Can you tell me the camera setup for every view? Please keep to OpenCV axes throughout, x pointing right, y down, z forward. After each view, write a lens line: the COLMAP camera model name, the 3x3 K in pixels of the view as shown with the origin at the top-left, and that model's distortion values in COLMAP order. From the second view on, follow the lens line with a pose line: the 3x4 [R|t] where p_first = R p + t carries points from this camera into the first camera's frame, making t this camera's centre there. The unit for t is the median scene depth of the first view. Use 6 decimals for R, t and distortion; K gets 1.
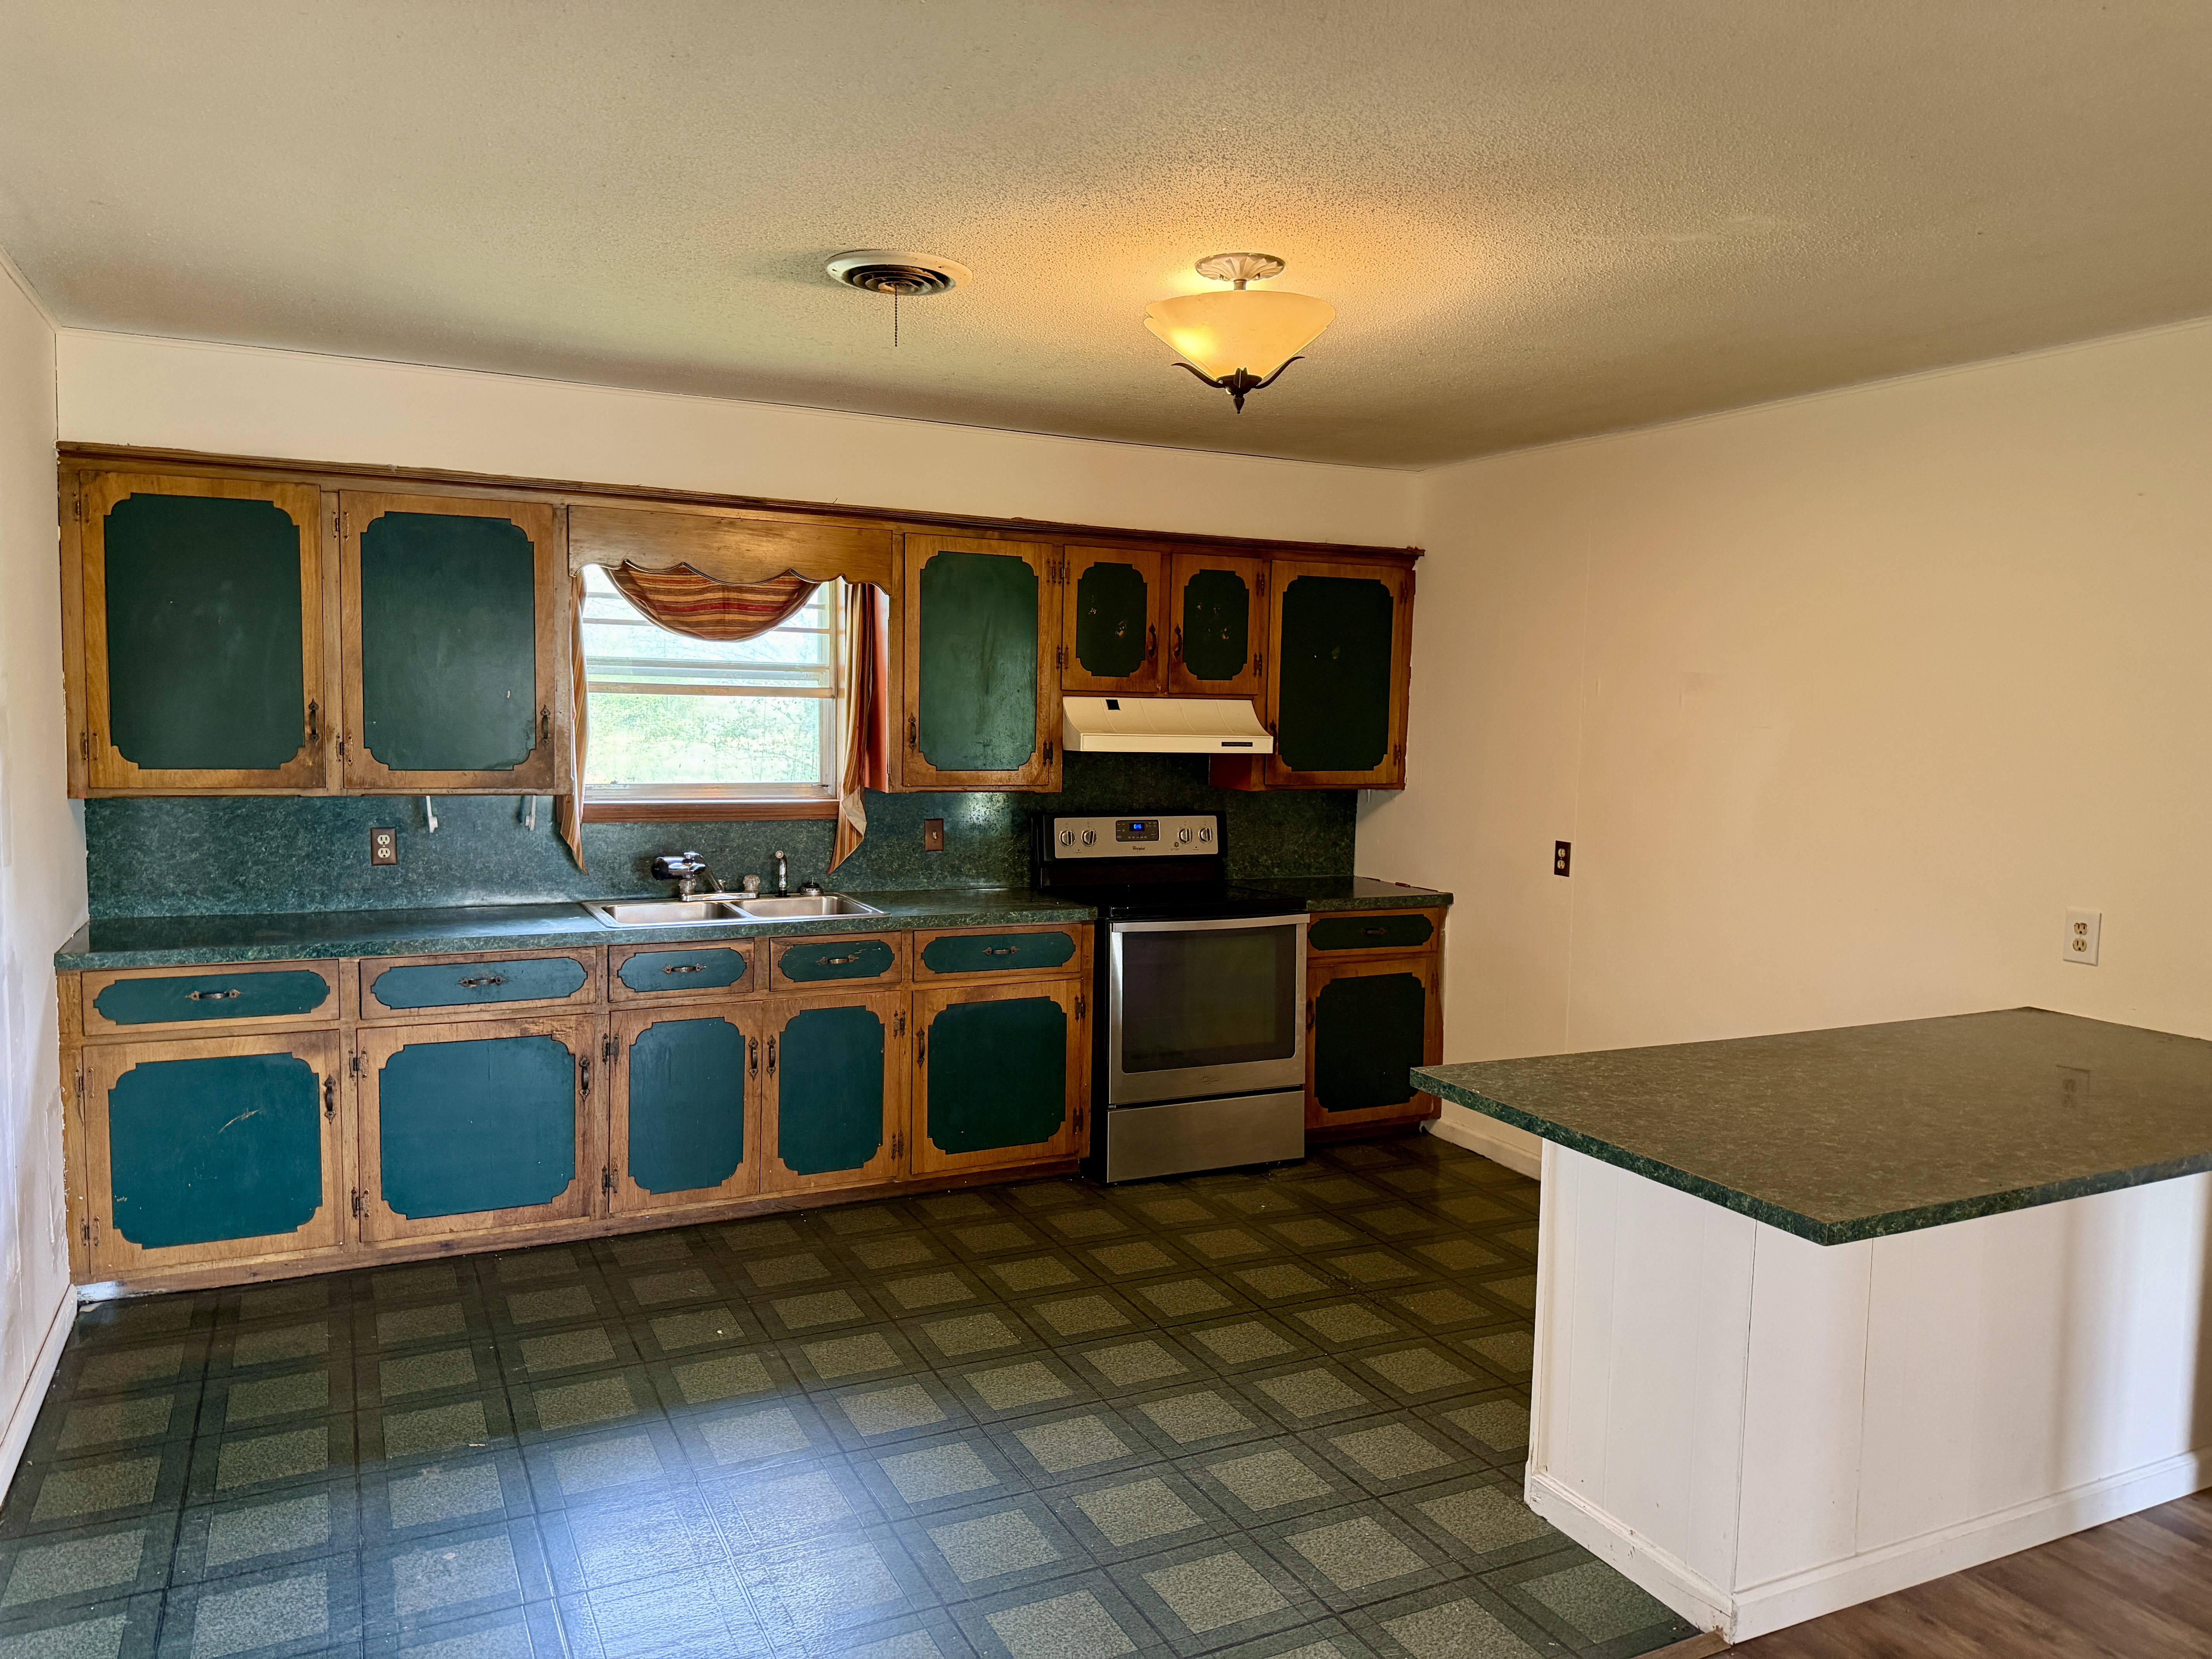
lens RADIAL K [[1551.7, 0, 1092.2], [0, 1551.7, 819.7], [0, 0, 1]] dist [0.017619, -0.026484]
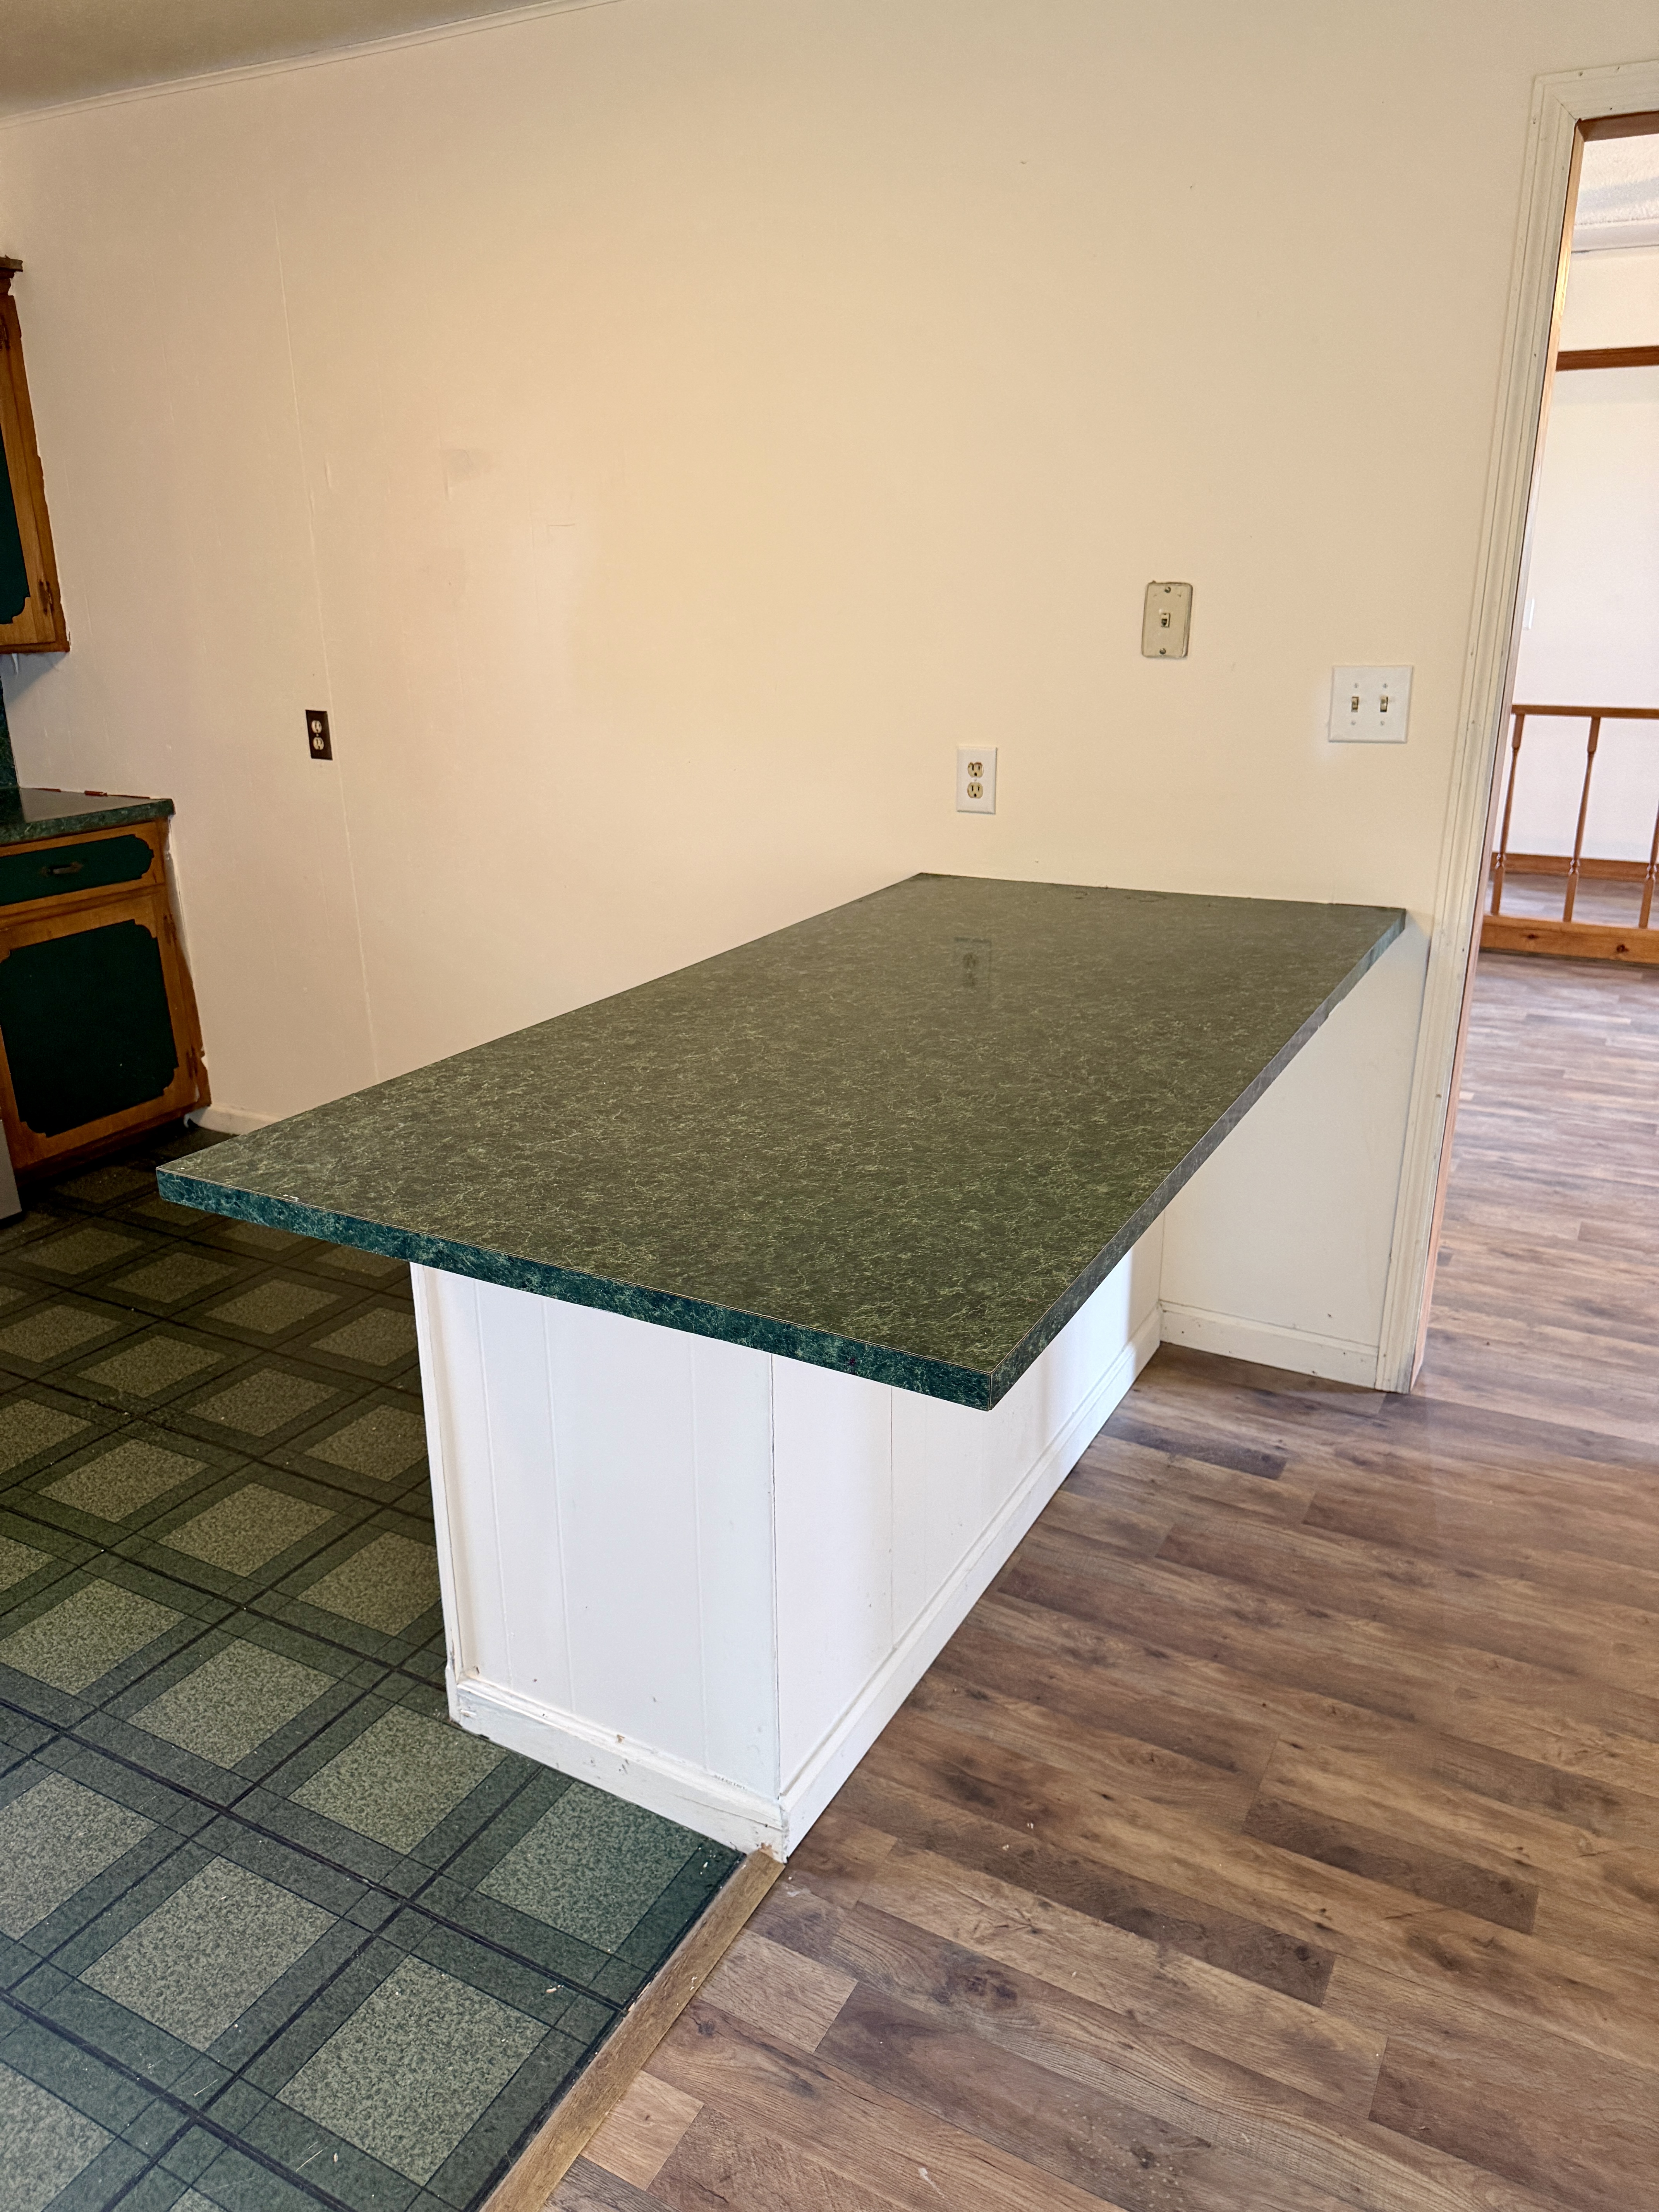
lens RADIAL K [[1551.7, 0, 821.2], [0, 1551.7, 1100.6], [0, 0, 1]] dist [0.017619, -0.026484]
pose [[0.810362, -0.215549, 0.544841, 0.093432], [0.069322, 0.958614, 0.276141, 0.006041], [-0.581815, -0.186004, 0.791767, 0.402362]]
